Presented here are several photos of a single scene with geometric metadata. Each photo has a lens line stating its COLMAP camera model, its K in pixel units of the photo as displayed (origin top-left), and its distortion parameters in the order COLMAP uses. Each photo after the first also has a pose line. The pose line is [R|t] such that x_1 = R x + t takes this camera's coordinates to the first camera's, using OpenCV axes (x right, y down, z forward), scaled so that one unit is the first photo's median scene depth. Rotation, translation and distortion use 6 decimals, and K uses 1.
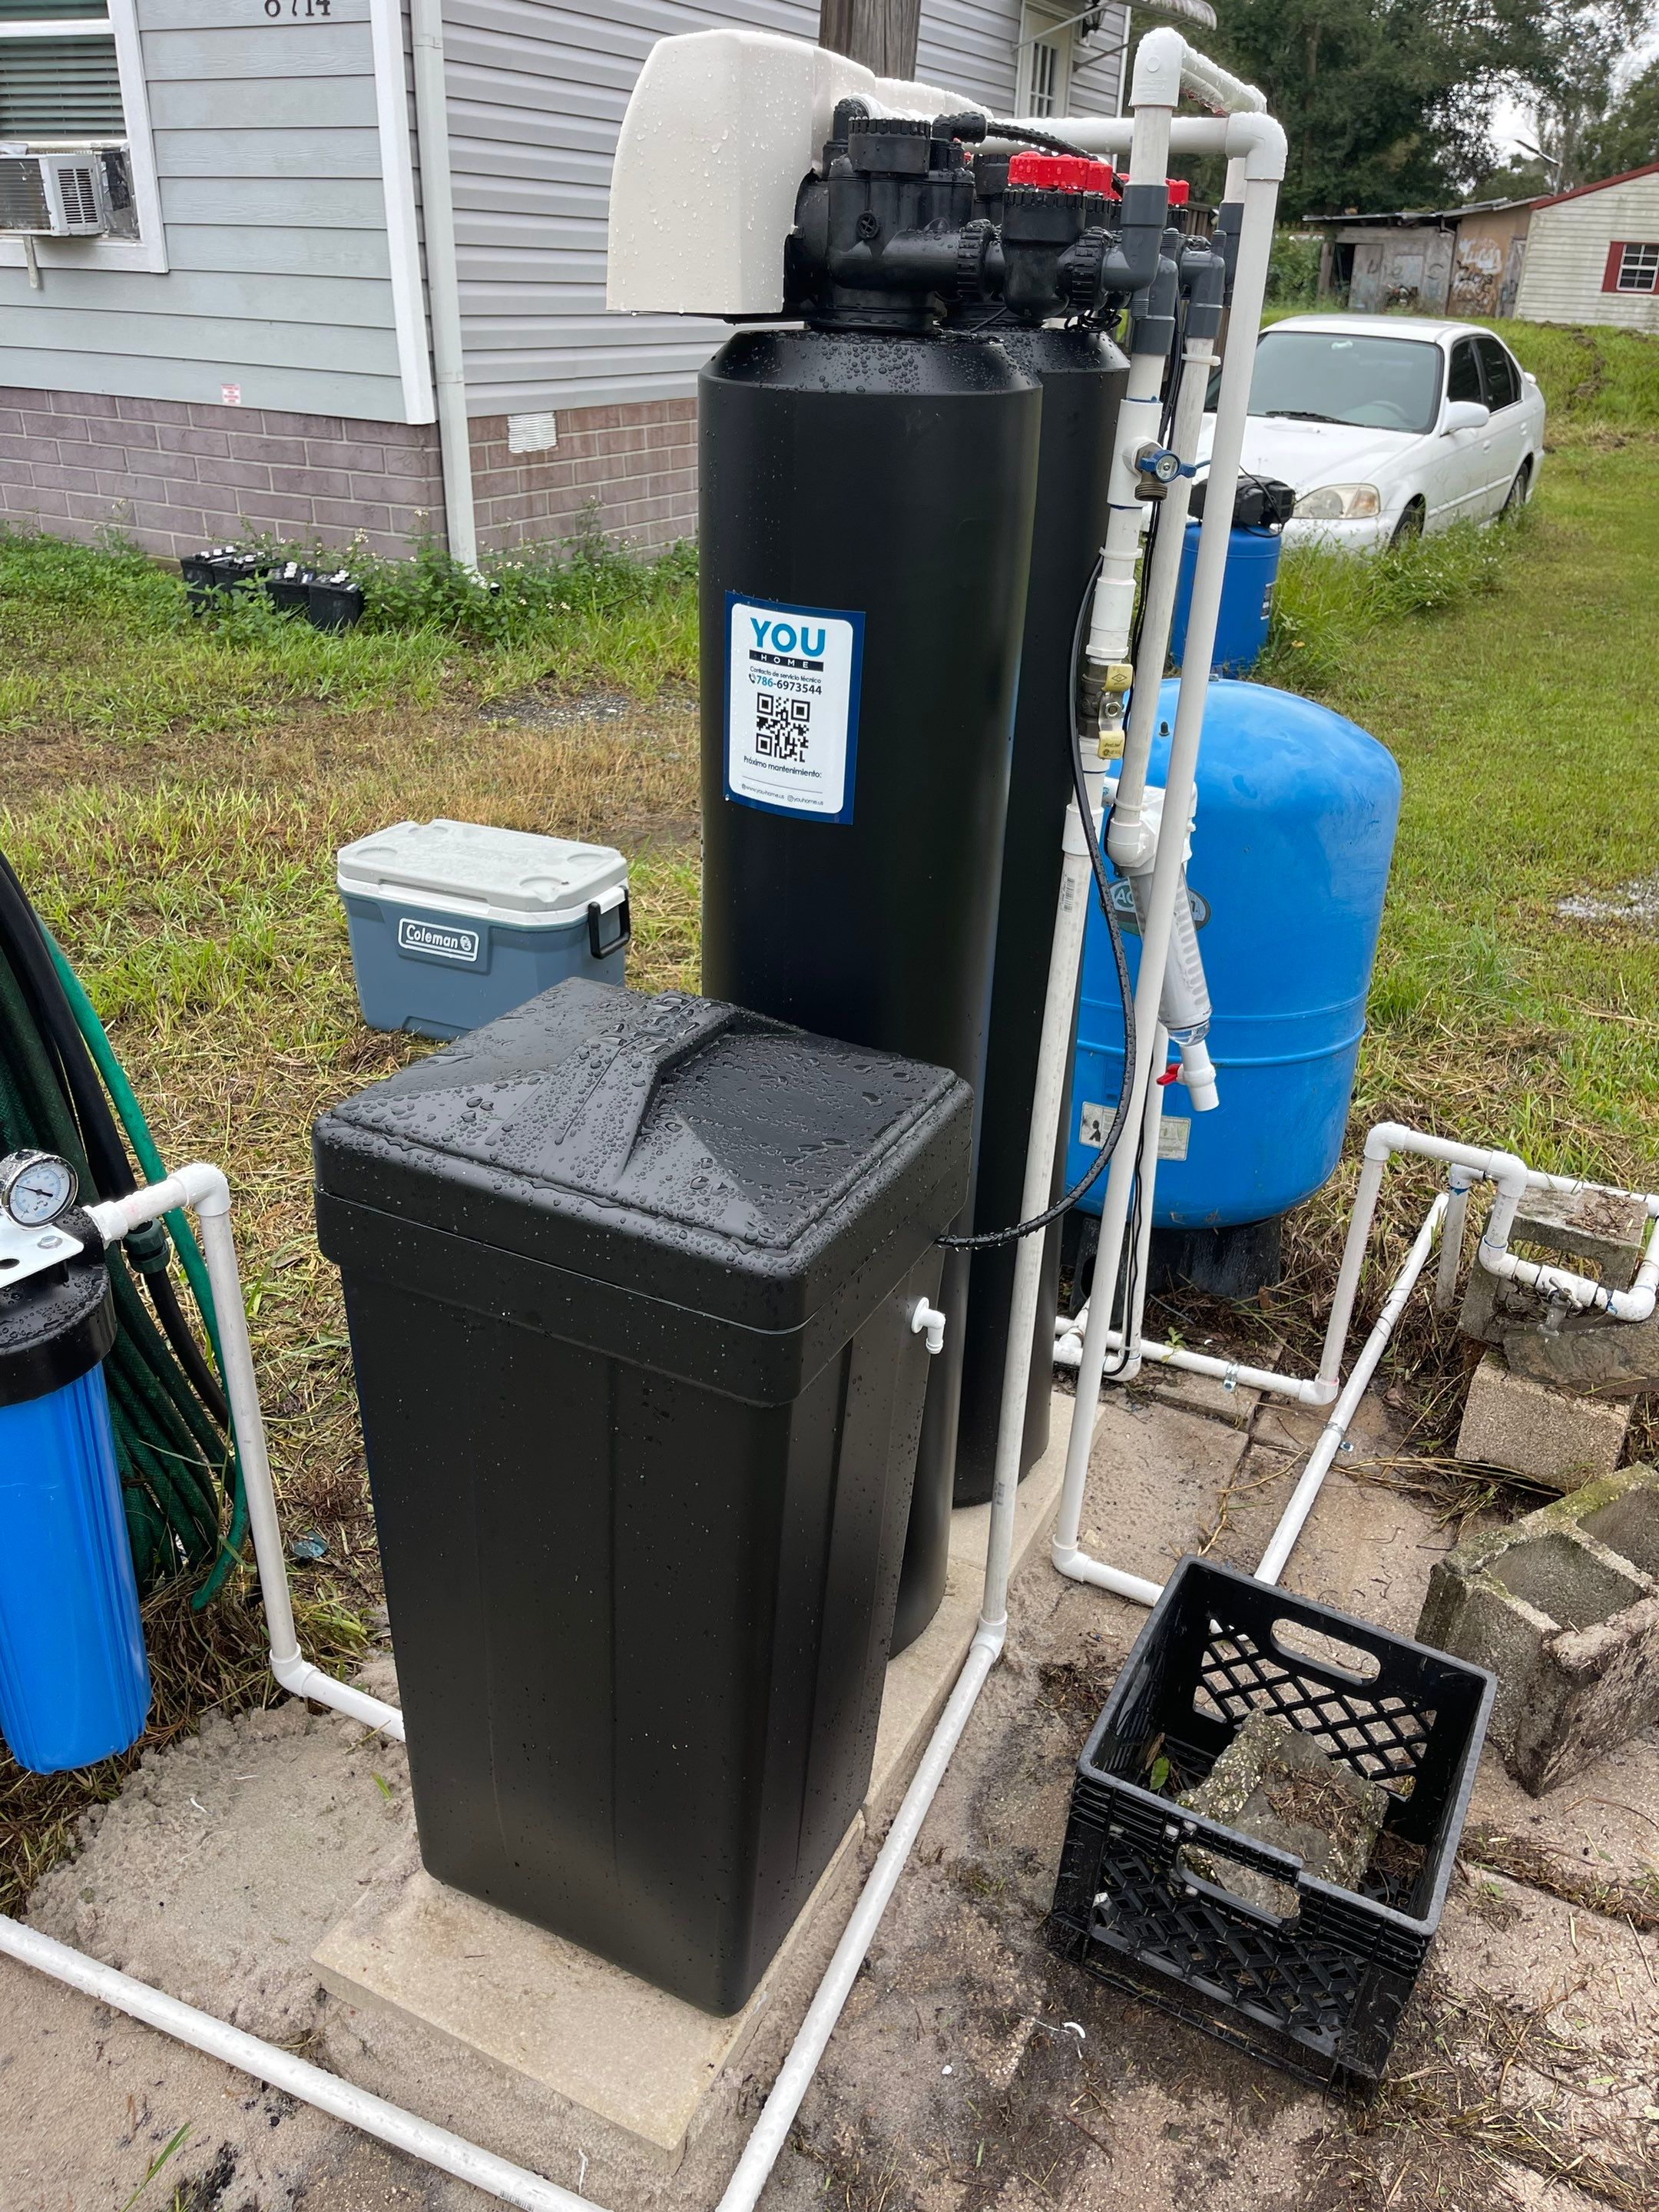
lens RADIAL K [[1652.0, 0, 832.6], [0, 1652.0, 1119.1], [0, 0, 1]] dist [0.045864, -0.083875]
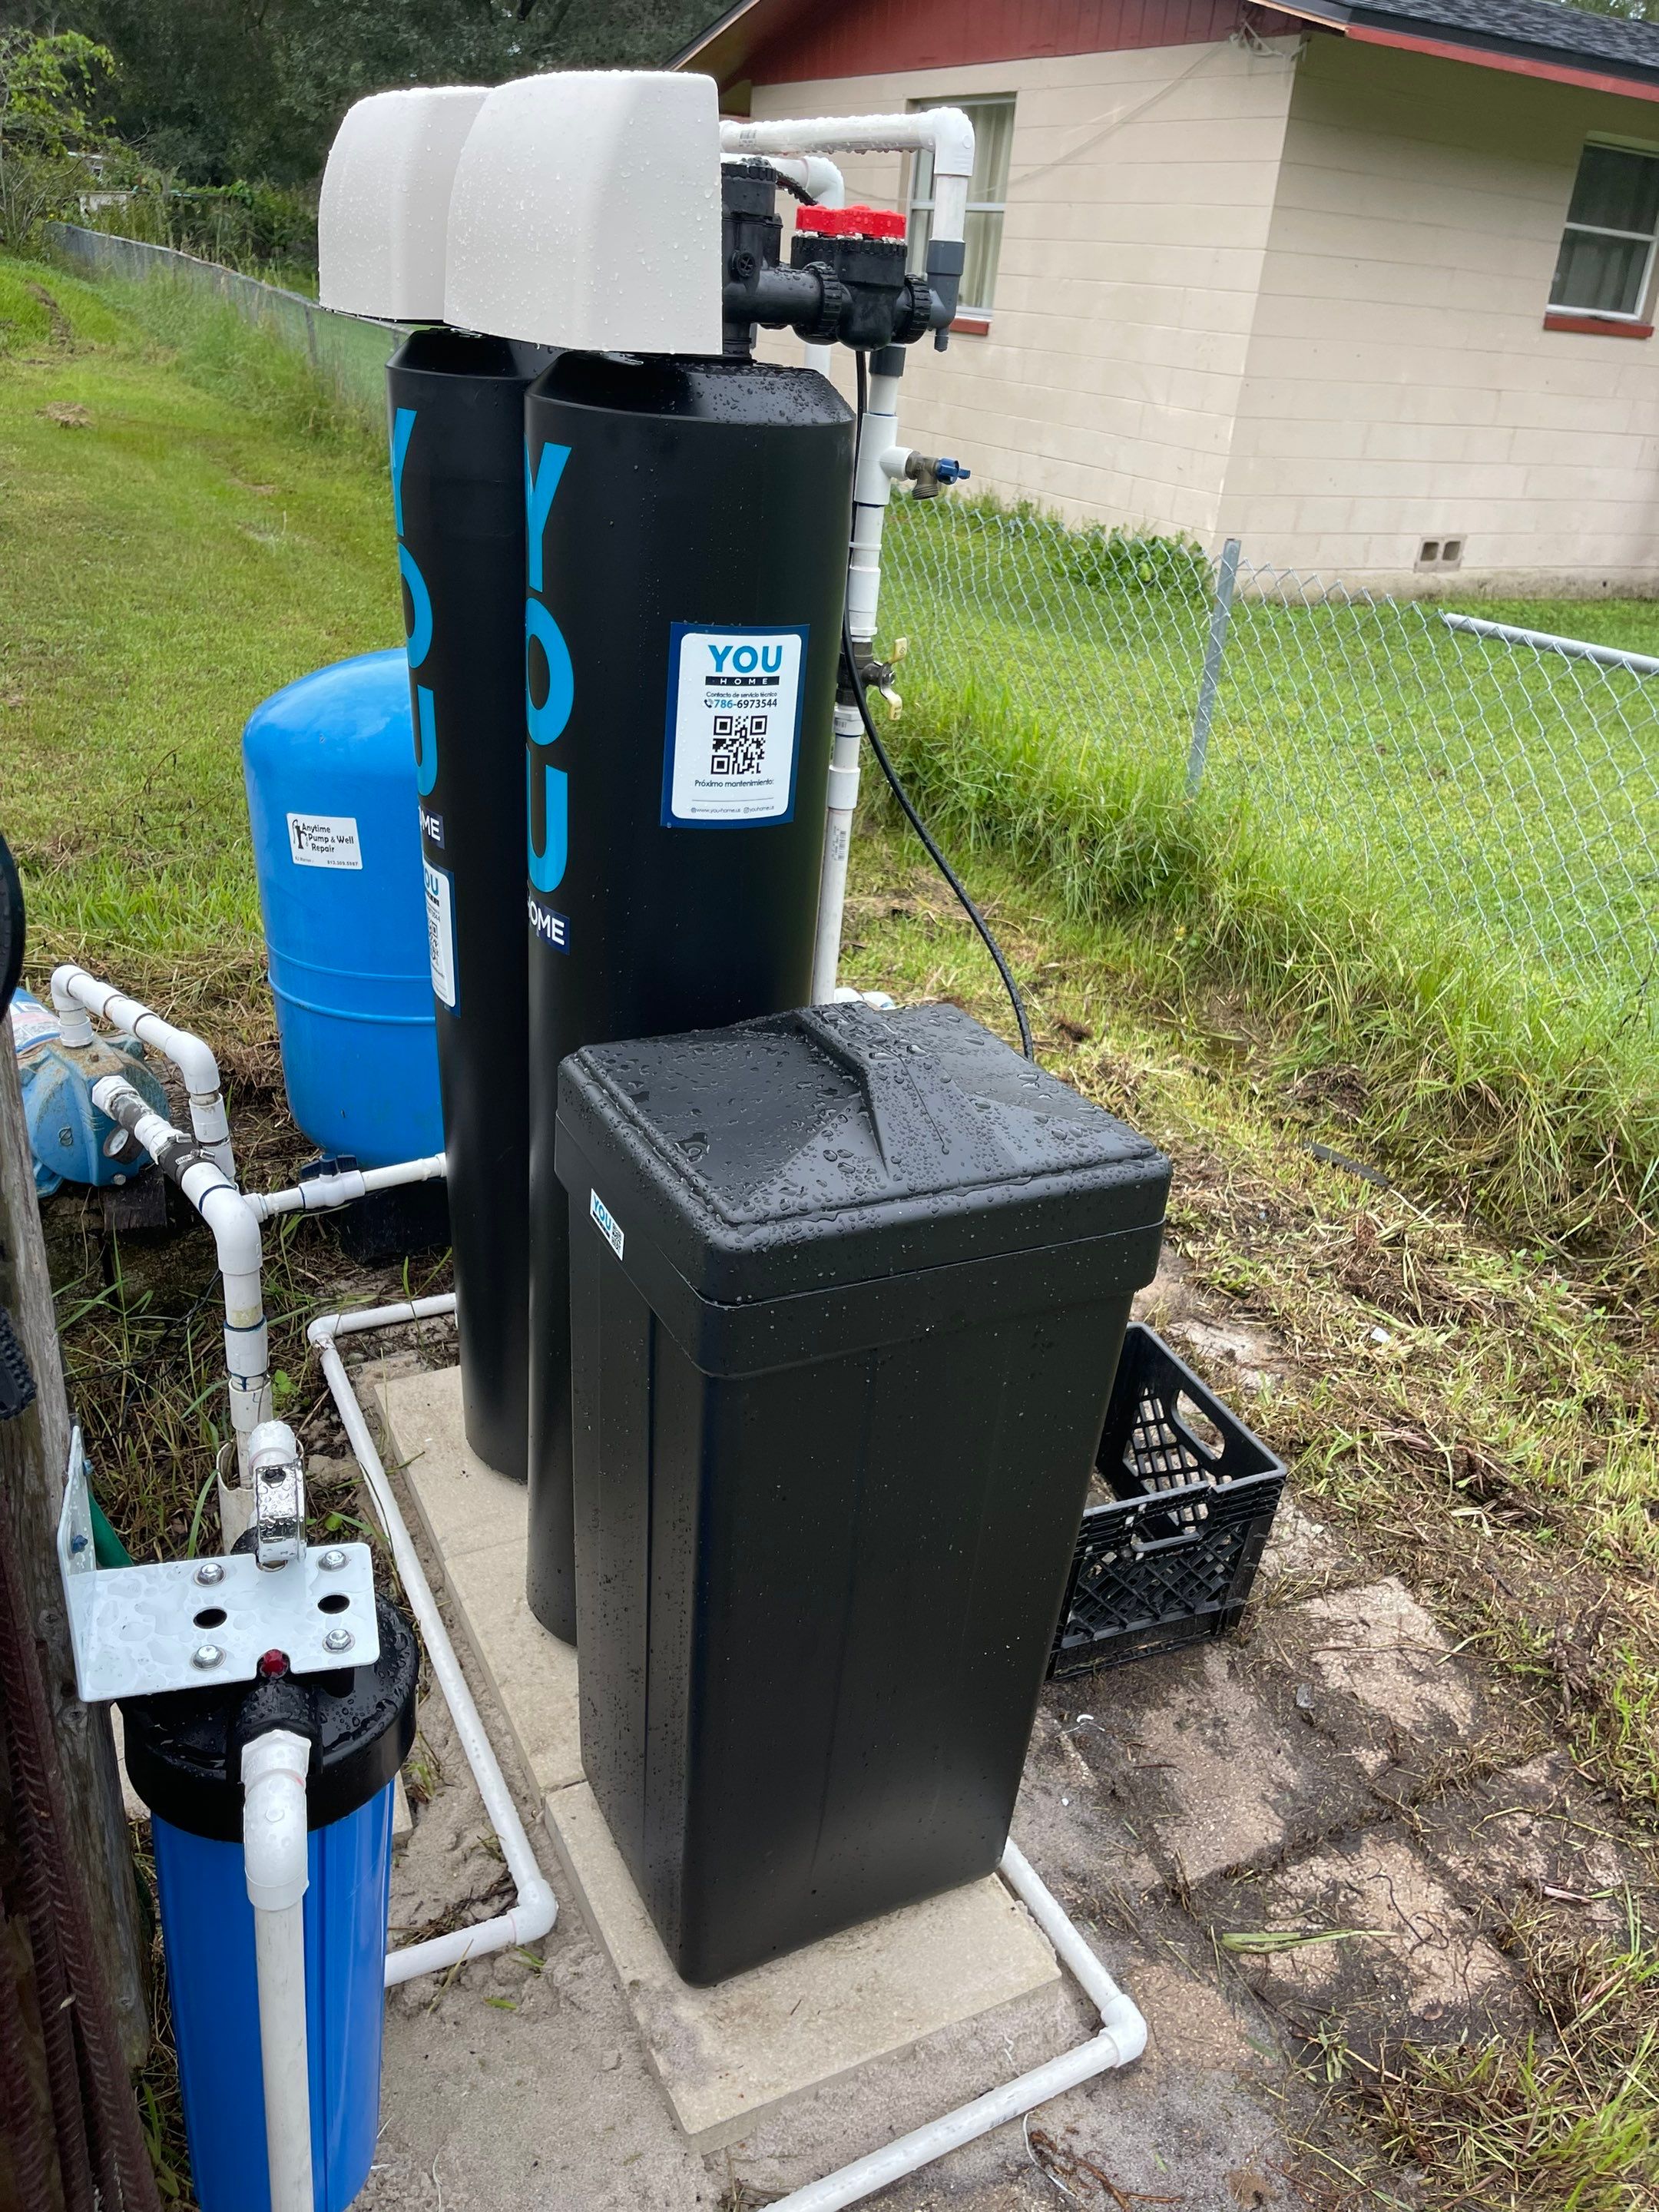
lens RADIAL K [[1652.0, 0, 812.2], [0, 1652.0, 1107.7], [0, 0, 1]] dist [0.045864, -0.083875]
pose [[0.609847, -0.341296, 0.715264, -0.838199], [0.311982, 0.933034, 0.179206, -0.198688], [-0.728528, 0.113861, 0.675487, 0.293398]]
